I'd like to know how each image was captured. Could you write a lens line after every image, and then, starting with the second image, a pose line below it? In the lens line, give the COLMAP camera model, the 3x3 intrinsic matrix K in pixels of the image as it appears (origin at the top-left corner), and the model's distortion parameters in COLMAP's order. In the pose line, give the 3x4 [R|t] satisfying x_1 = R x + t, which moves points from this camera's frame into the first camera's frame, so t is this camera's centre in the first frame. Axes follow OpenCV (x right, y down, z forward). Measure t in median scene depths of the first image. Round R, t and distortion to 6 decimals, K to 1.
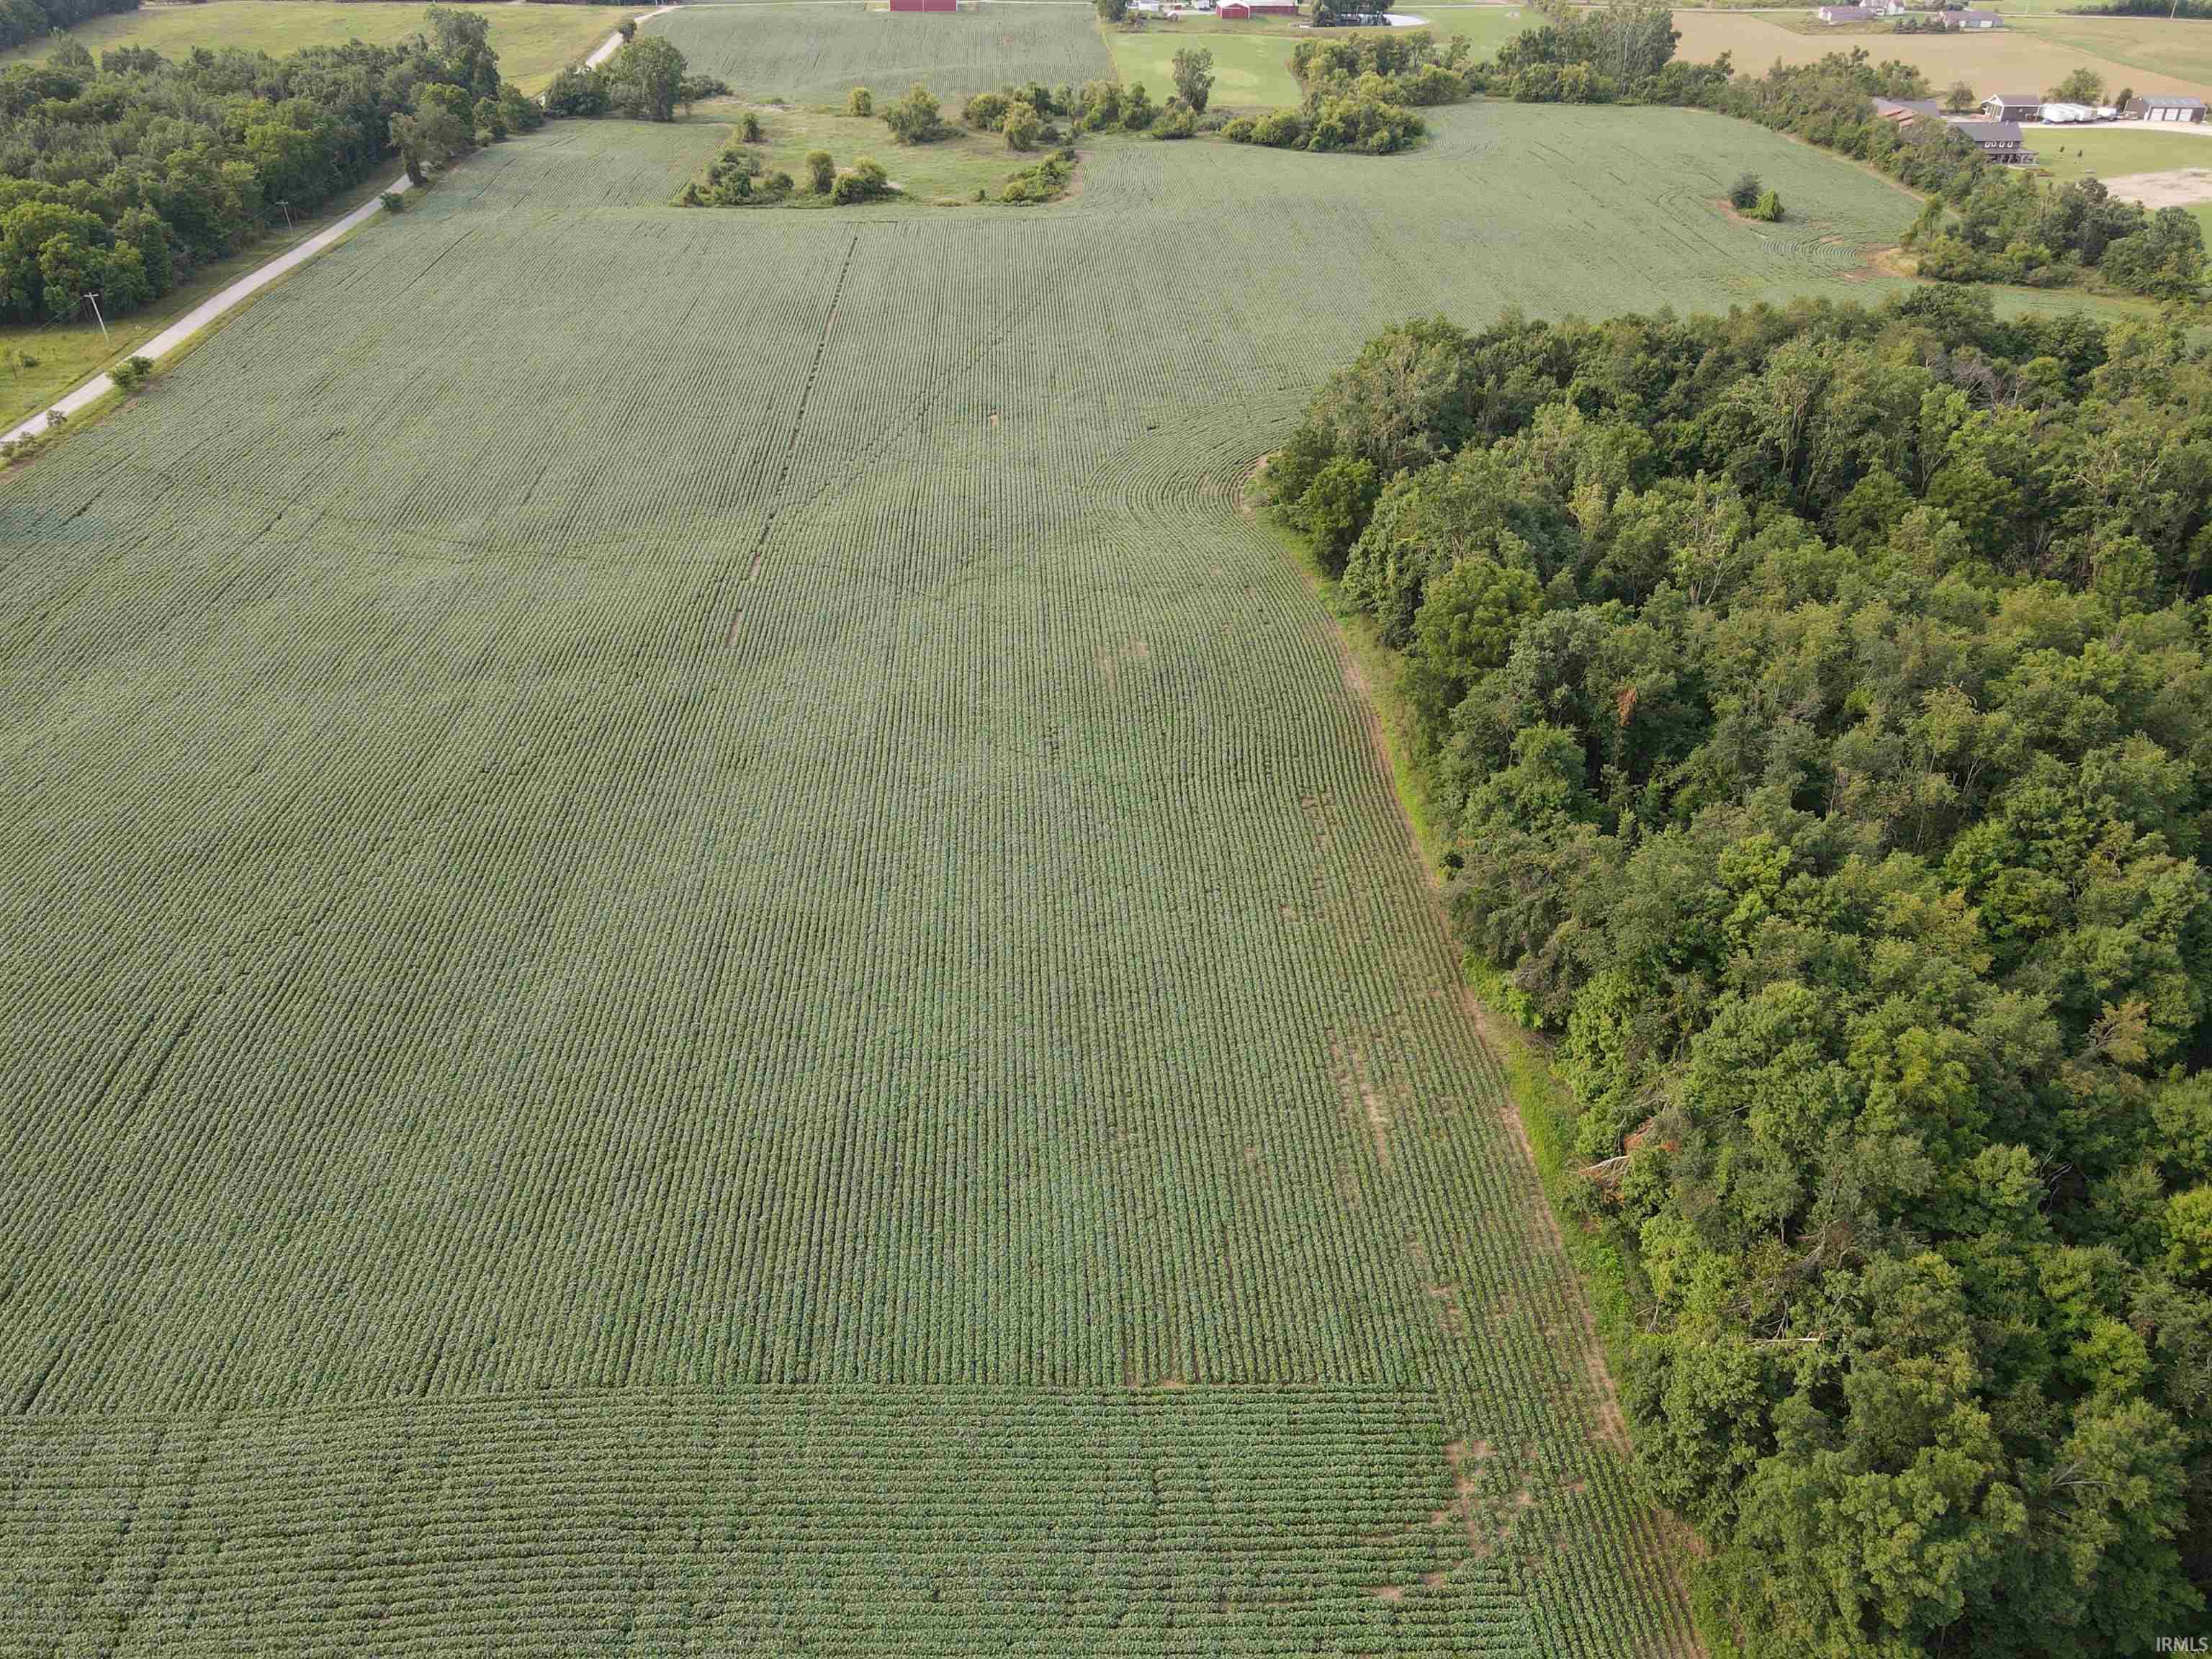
lens RADIAL K [[1606.7, 0, 1056.4], [0, 1606.7, 831.9], [0, 0, 1]] dist [0.021760, -0.007016]
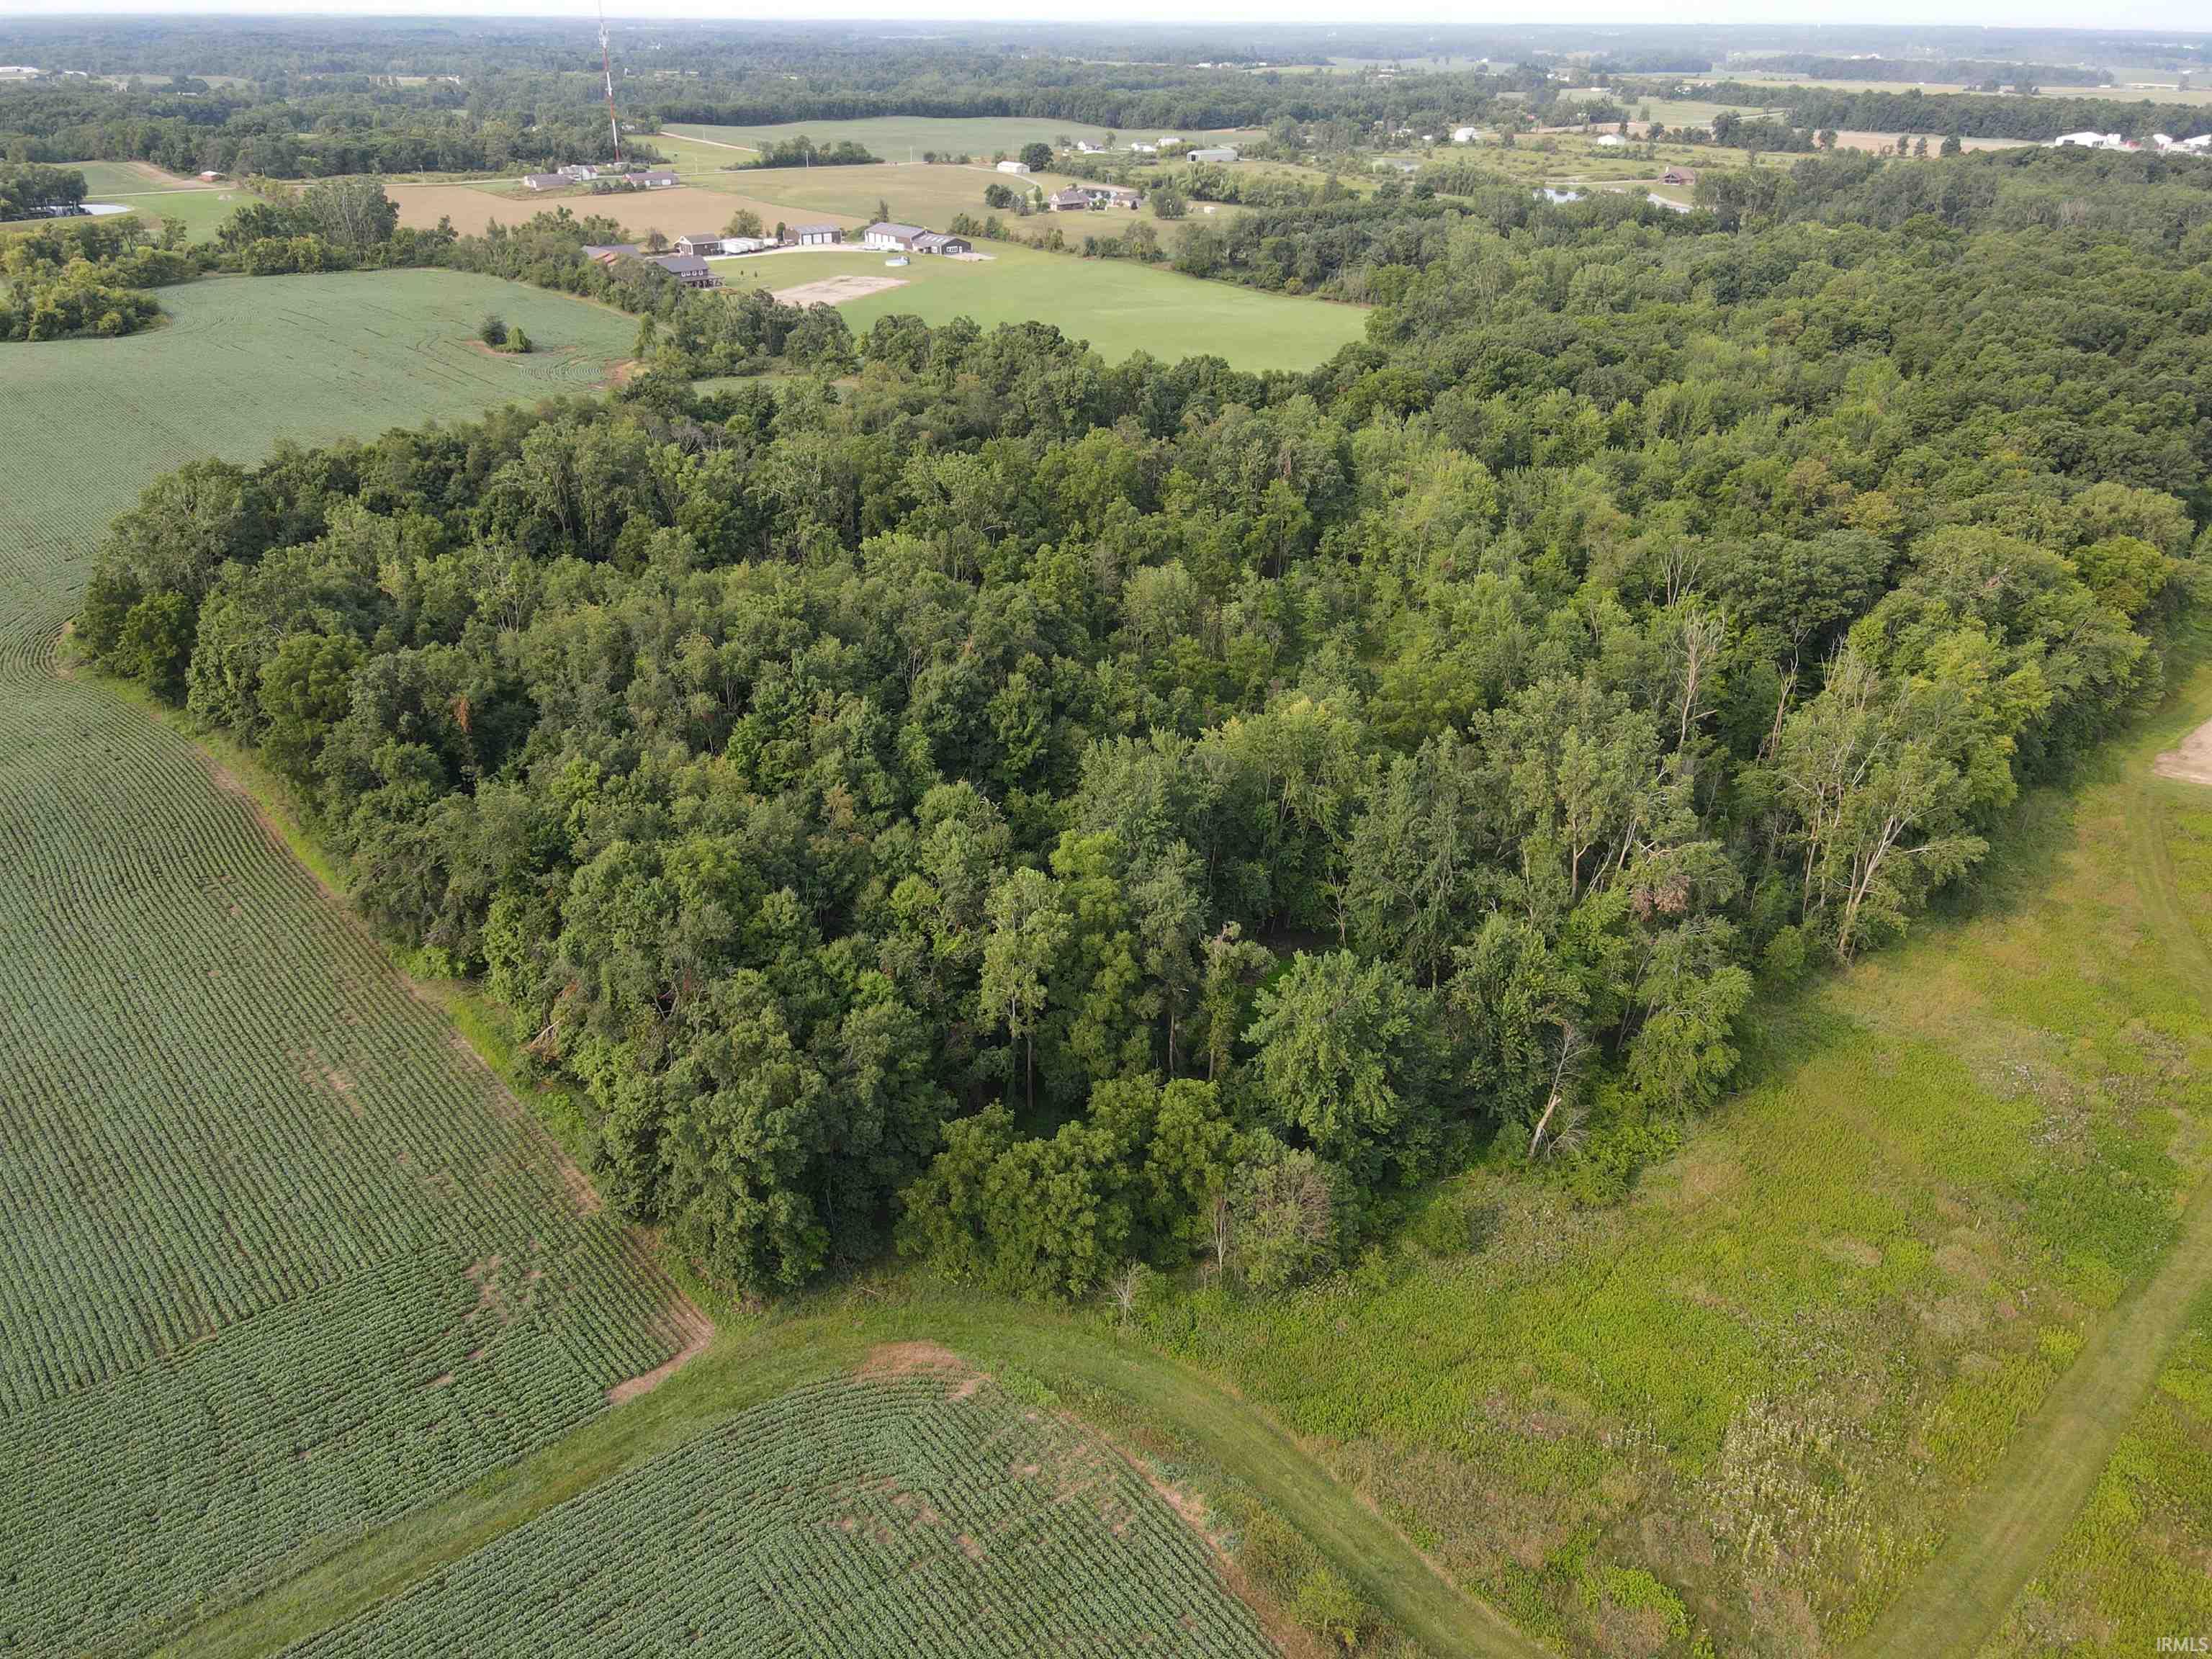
lens RADIAL K [[1606.7, 0, 1056.4], [0, 1606.7, 831.9], [0, 0, 1]] dist [0.021760, -0.007016]
pose [[0.770953, -0.289384, 0.567352, -0.003071], [0.339401, 0.940460, 0.018493, 0.086702], [-0.538923, 0.178302, 0.823268, -0.127088]]
